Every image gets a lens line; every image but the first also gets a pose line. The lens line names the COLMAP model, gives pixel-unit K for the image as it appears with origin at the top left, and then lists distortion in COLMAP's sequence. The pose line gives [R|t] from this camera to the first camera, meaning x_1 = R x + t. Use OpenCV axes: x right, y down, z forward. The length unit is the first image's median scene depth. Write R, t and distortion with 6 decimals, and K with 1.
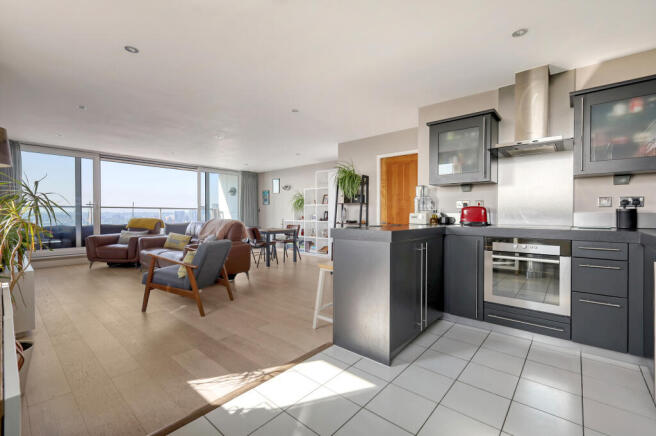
lens RADIAL K [[285.9, 0, 330.4], [0, 285.9, 219.5], [0, 0, 1]] dist [-0.000520, 0.001014]
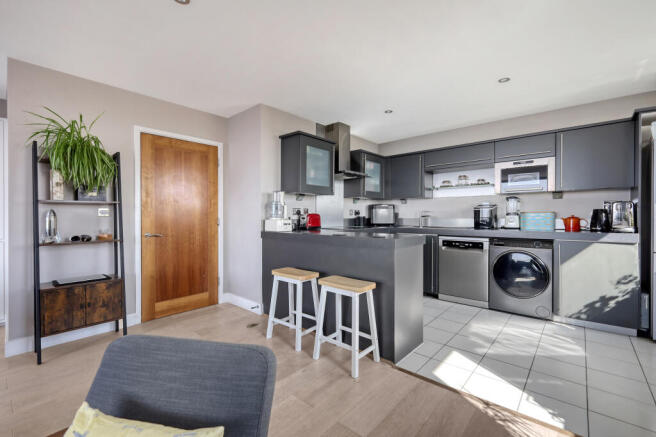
lens RADIAL K [[285.9, 0, 329.7], [0, 285.9, 218.3], [0, 0, 1]] dist [-0.000520, 0.001014]
pose [[0.005770, -0.013801, 0.999888, -0.359658], [0.020207, 0.999702, 0.013682, -0.021324], [-0.999779, 0.020126, 0.006047, 0.476486]]
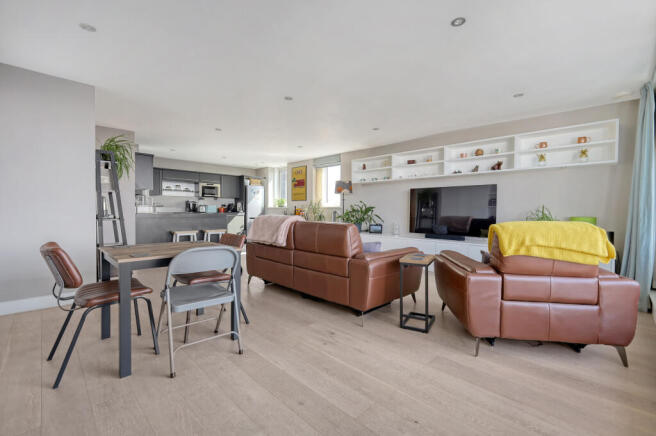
lens RADIAL K [[285.9, 0, 331.8], [0, 285.9, 221.7], [0, 0, 1]] dist [-0.000520, 0.001014]
pose [[-0.998043, -0.016465, 0.060330, -0.458769], [-0.013121, 0.998378, 0.055407, -0.021726], [-0.061145, 0.054506, -0.996640, 1.449301]]
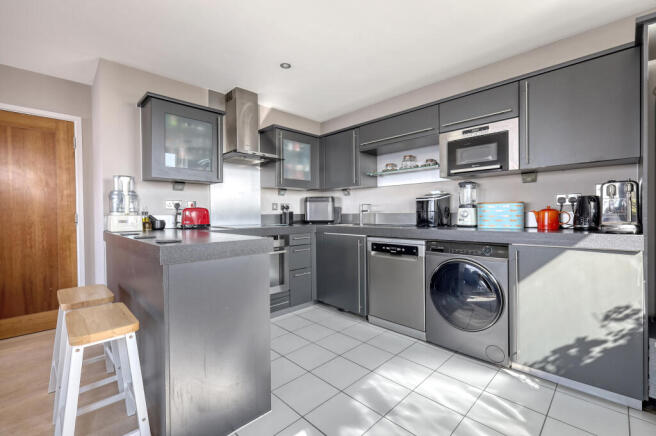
lens RADIAL K [[285.9, 0, 329.1], [0, 285.9, 218.3], [0, 0, 1]] dist [-0.000520, 0.001014]
pose [[0.076973, -0.022325, 0.996783, -0.191921], [0.026975, 0.999430, 0.020302, -0.009815], [-0.996668, 0.025325, 0.077531, 0.261604]]
